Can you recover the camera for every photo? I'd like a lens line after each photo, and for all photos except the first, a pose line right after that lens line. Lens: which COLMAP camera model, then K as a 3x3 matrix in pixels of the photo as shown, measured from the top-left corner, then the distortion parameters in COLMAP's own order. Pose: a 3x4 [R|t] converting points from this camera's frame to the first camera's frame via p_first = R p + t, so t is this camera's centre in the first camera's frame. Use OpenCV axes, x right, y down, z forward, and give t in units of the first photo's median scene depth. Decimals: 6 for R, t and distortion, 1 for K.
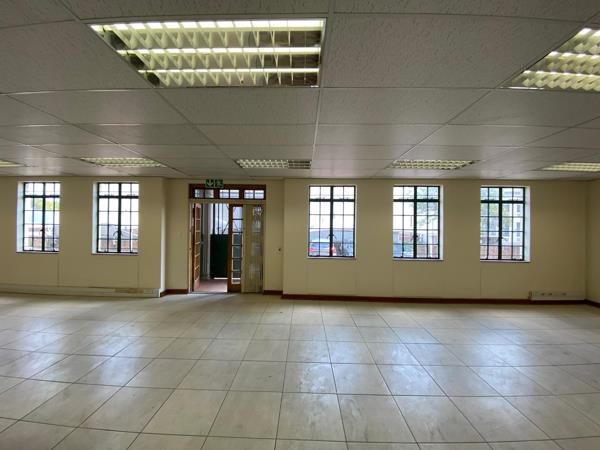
lens RADIAL K [[243.5, 0, 298.9], [0, 243.5, 225.7], [0, 0, 1]] dist [-0.020438, 0.001622]
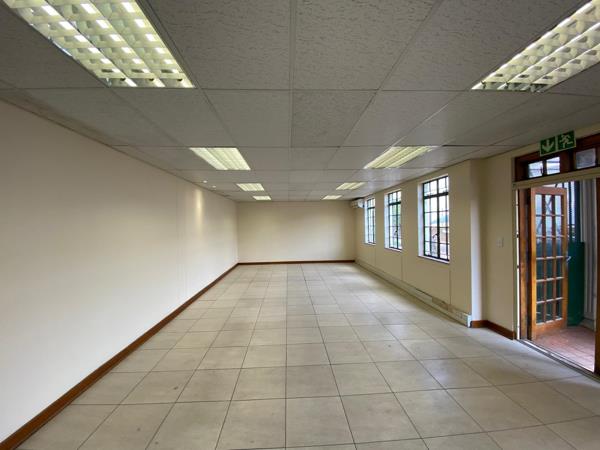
lens RADIAL K [[243.5, 0, 299.1], [0, 243.5, 227.2], [0, 0, 1]] dist [-0.020438, 0.001622]
pose [[0.062149, -0.001710, -0.998065, 0.110254], [0.017673, 0.999844, -0.000613, -0.010760], [0.997910, -0.017600, 0.062169, 0.440321]]
